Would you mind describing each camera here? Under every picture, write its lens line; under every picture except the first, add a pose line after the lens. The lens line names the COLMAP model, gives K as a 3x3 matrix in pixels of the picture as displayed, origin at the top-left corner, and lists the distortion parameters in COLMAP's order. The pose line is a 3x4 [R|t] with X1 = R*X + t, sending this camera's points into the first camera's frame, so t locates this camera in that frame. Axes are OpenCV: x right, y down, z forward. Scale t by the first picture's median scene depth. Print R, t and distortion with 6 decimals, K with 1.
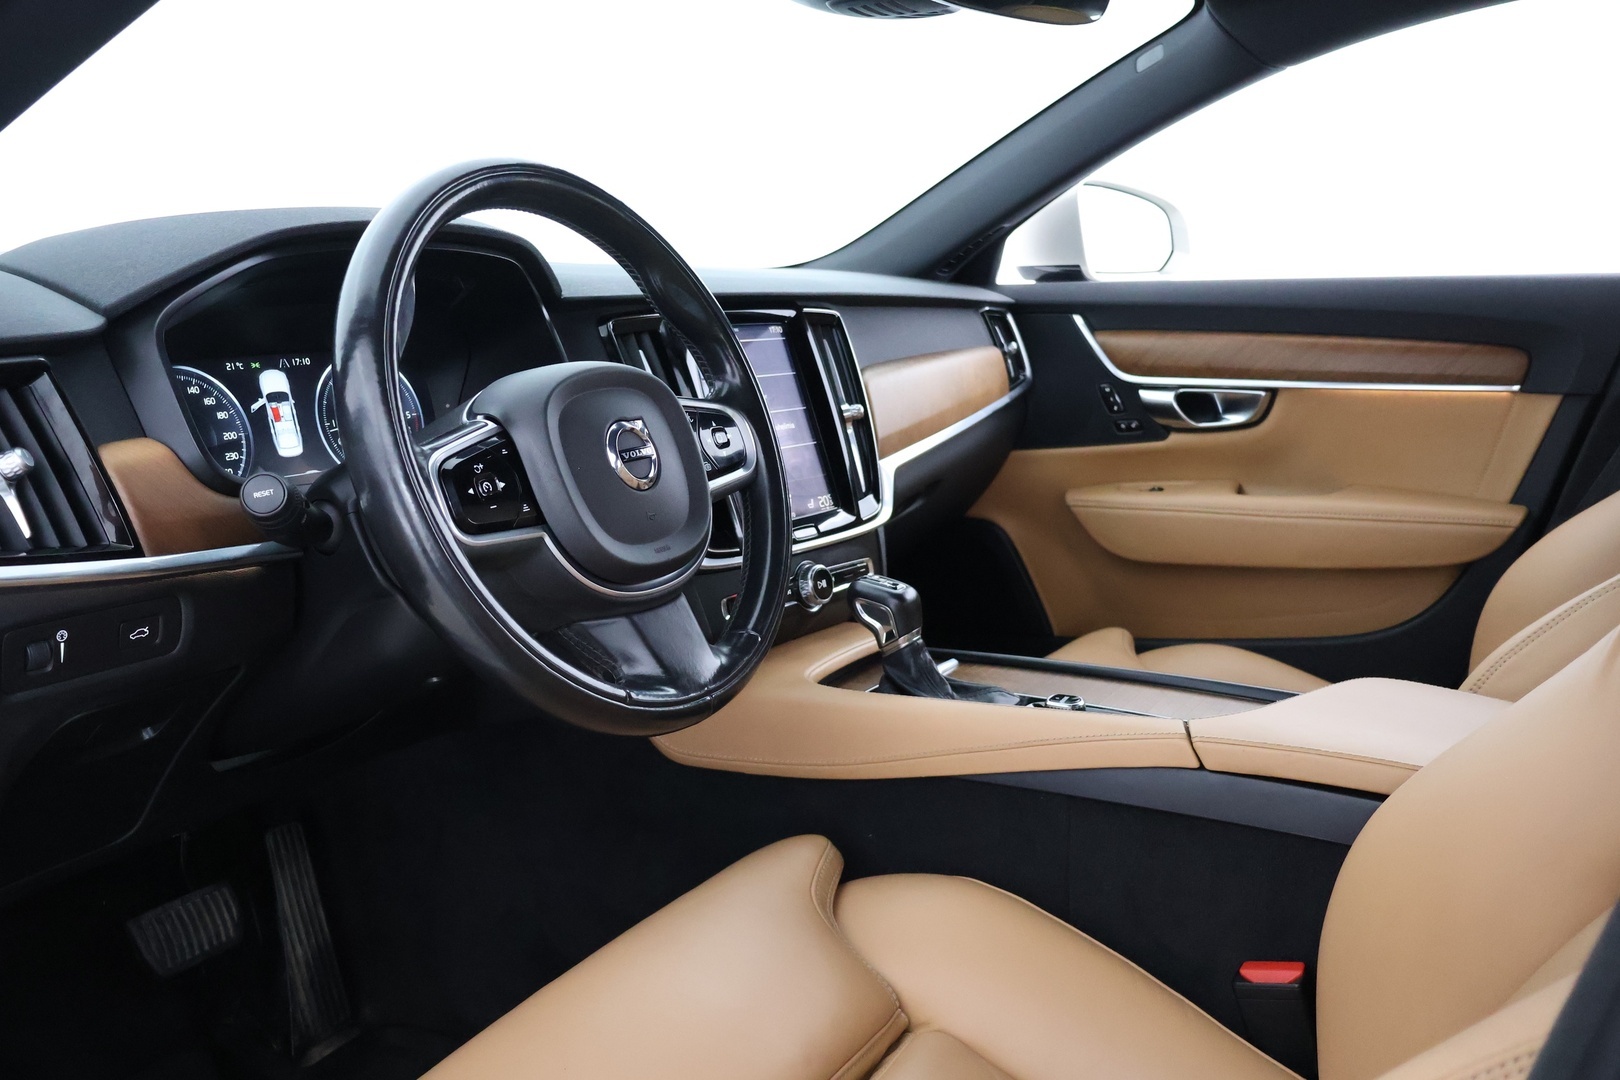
lens RADIAL K [[1343.3, 0, 806.7], [0, 1343.3, 530.2], [0, 0, 1]] dist [-0.010253, 0.001583]
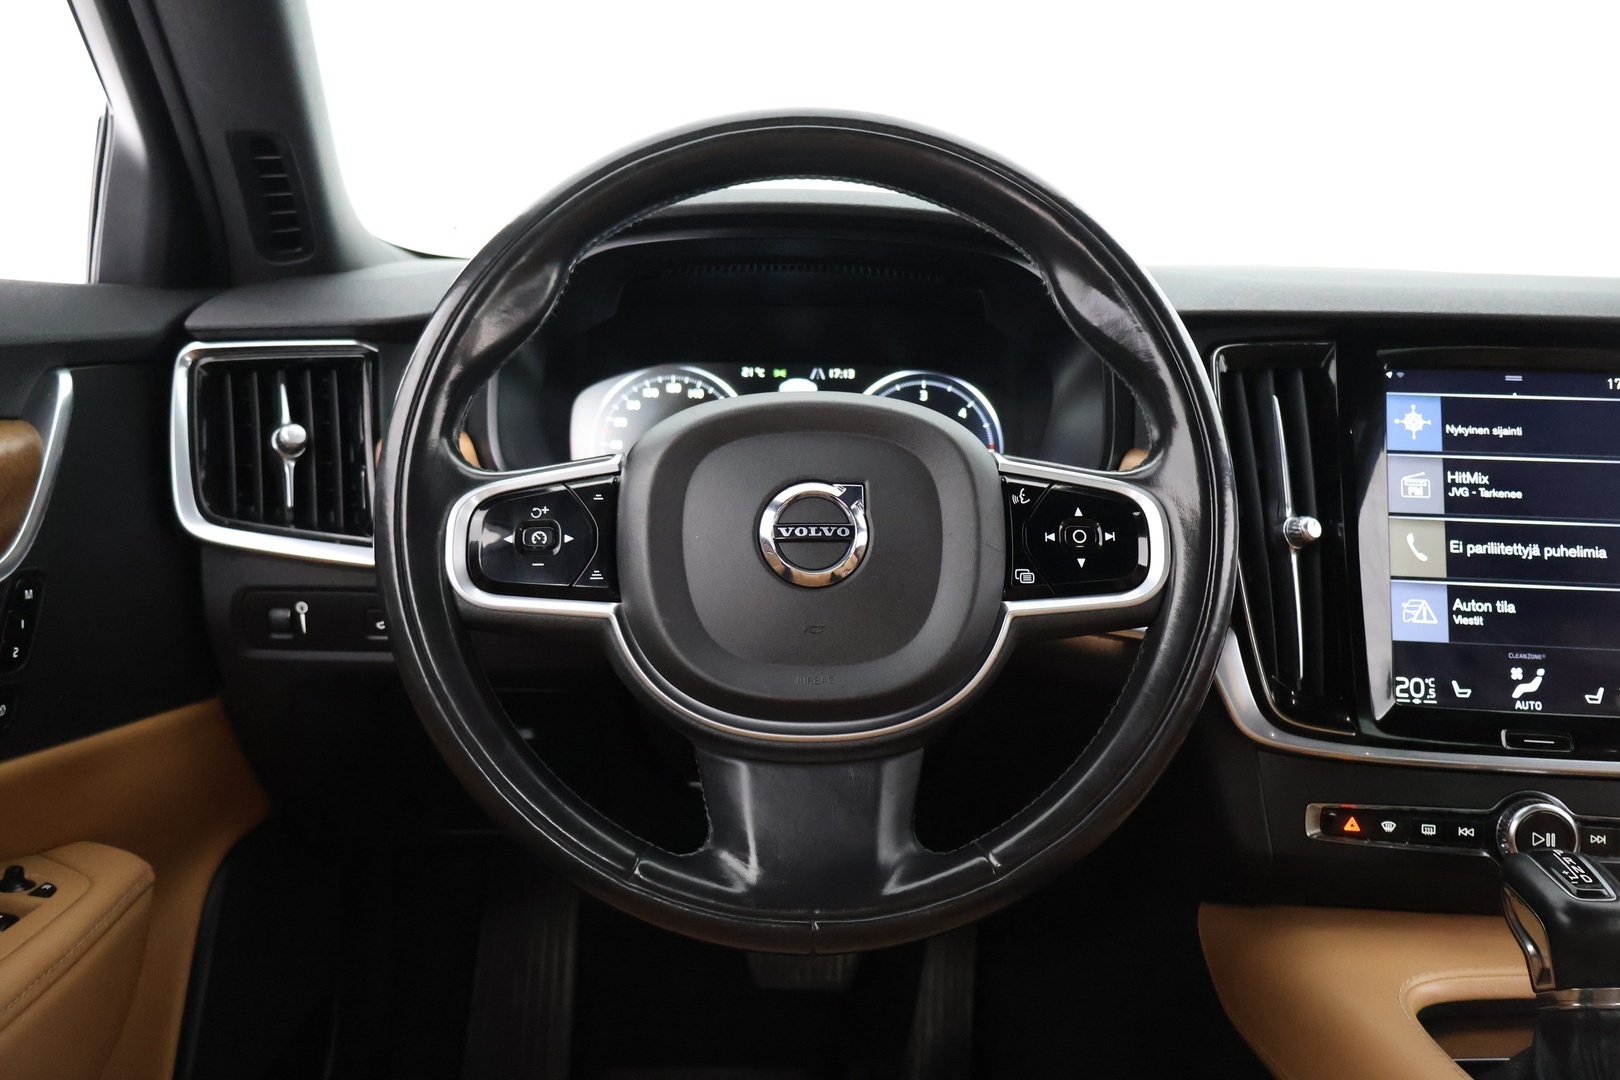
lens RADIAL K [[1343.3, 0, 806.7], [0, 1343.3, 530.2], [0, 0, 1]] dist [-0.010253, 0.001583]
pose [[0.516089, 0.160758, -0.841314, 0.376061], [-0.175352, 0.981256, 0.079931, -0.096492], [0.838393, 0.106275, 0.534605, 0.554469]]
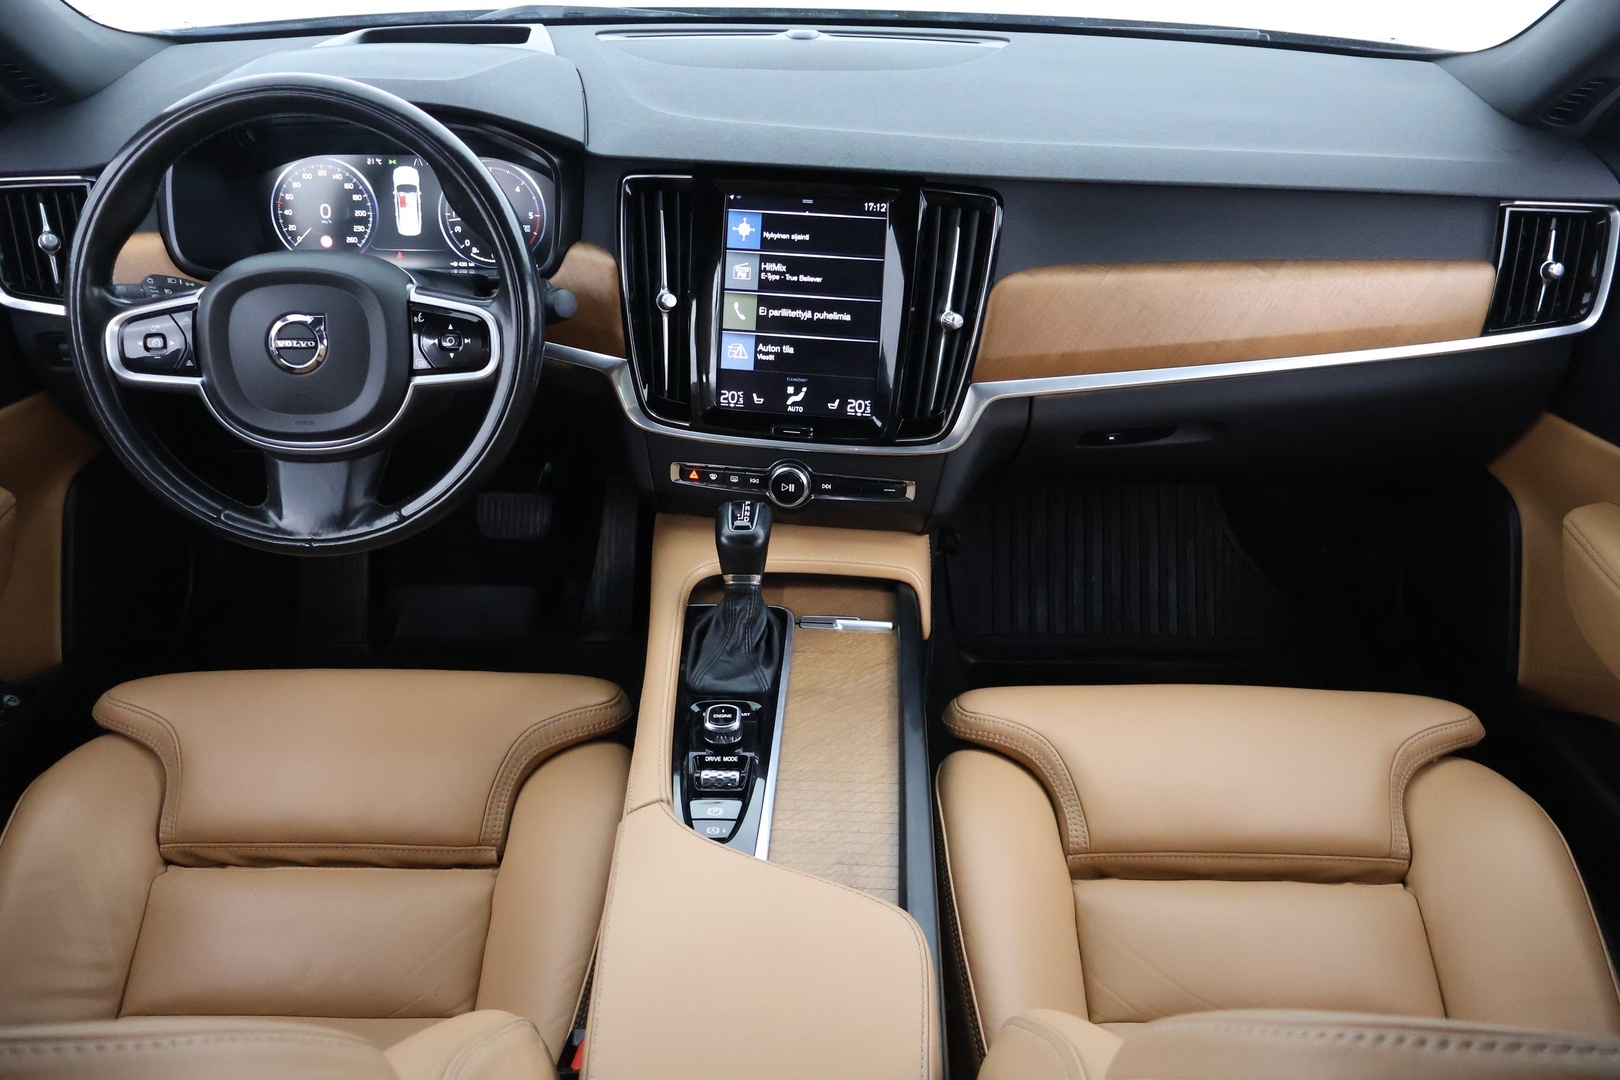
lens RADIAL K [[1343.3, 0, 806.7], [0, 1343.3, 530.2], [0, 0, 1]] dist [-0.010253, 0.001583]
pose [[0.485201, 0.456403, -0.745839, 0.954652], [-0.169354, 0.885869, 0.431919, -0.448576], [0.857845, -0.083257, 0.507119, 0.659466]]
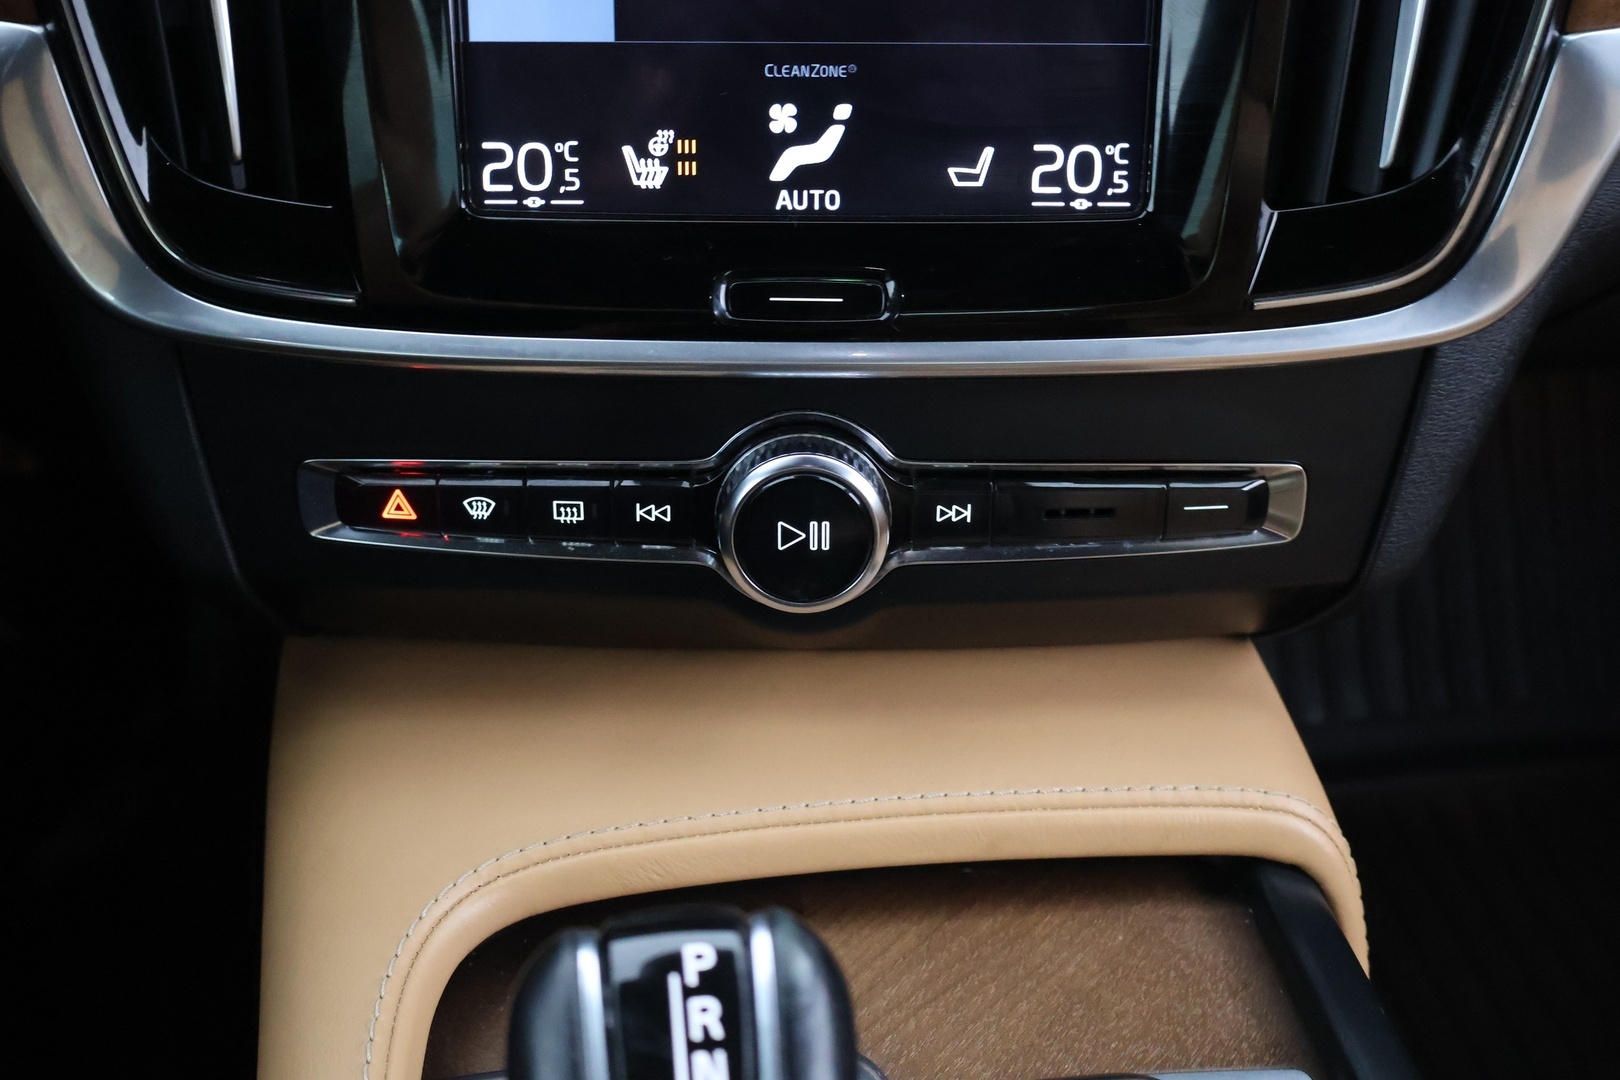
lens RADIAL K [[1691.3, 0, 808.2], [0, 1691.3, 513.0], [0, 0, 1]] dist [-0.001443, -0.002165]
pose [[0.609486, 0.450229, -0.652549, 0.247972], [-0.150966, 0.873947, 0.461980, -0.122522], [0.778291, -0.183058, 0.600628, 1.053560]]
